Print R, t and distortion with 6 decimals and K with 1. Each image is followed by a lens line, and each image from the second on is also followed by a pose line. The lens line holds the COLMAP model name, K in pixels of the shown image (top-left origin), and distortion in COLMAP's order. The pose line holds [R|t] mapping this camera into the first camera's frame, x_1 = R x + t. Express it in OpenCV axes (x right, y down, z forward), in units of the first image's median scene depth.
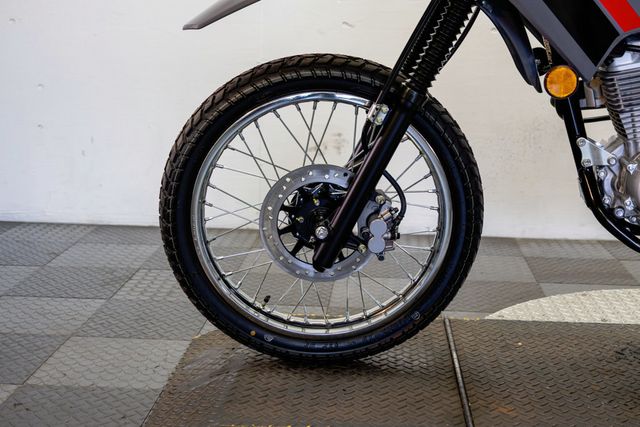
lens RADIAL K [[942.0, 0, 320.0], [0, 942.0, 213.5], [0, 0, 1]] dist [0.036902, -0.042415]
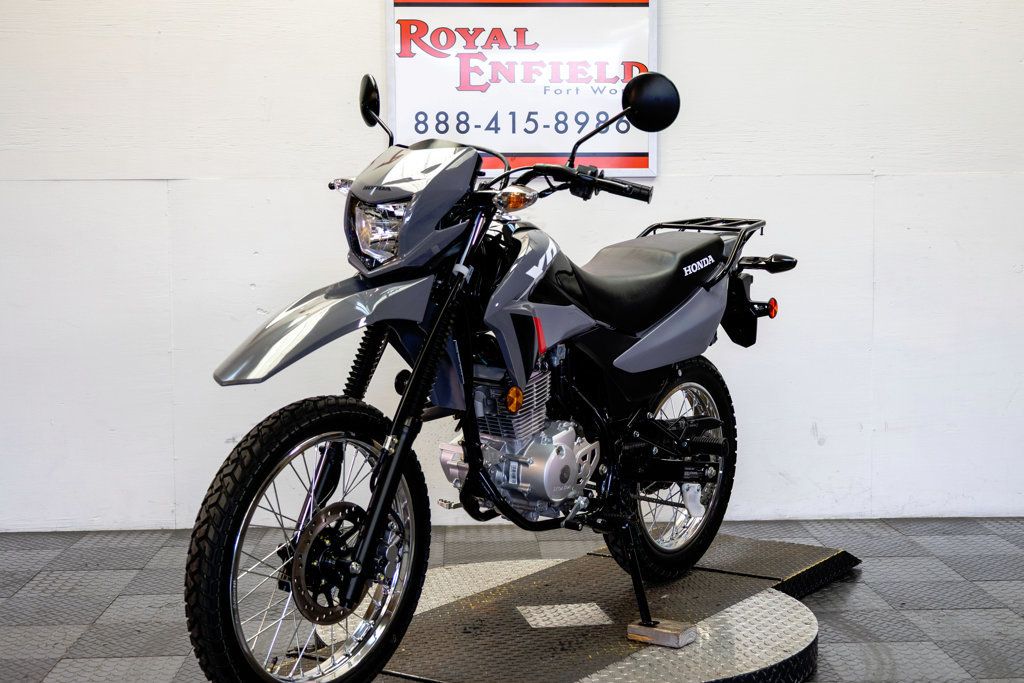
lens RADIAL K [[1513.2, 0, 512.0], [0, 1513.2, 341.5], [0, 0, 1]] dist [0.010437, 0.015793]
pose [[0.993452, -0.029270, 0.110441, 0.206431], [0.042967, 0.991382, -0.123760, 0.062931], [-0.105867, 0.127695, 0.986147, -1.024548]]
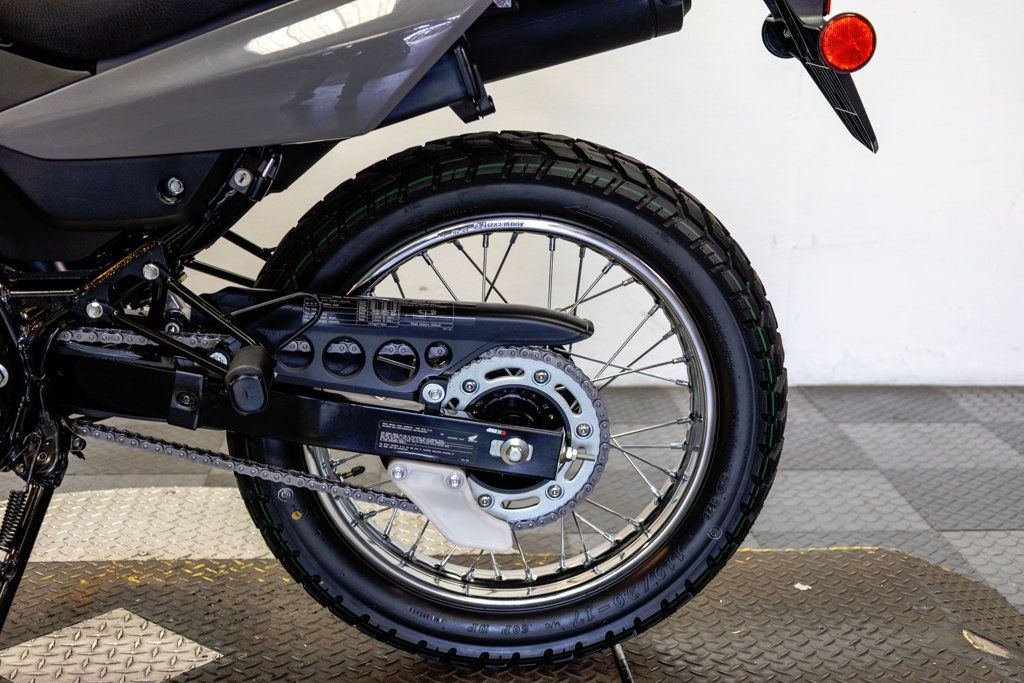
lens RADIAL K [[1507.2, 0, 512.0], [0, 1507.2, 341.5], [0, 0, 1]] dist [0.036902, -0.042415]
pose [[0.990436, -0.027996, 0.135103, 0.632723], [0.024436, 0.999311, 0.027939, -0.045685], [-0.135792, -0.024371, 0.990438, 0.046777]]
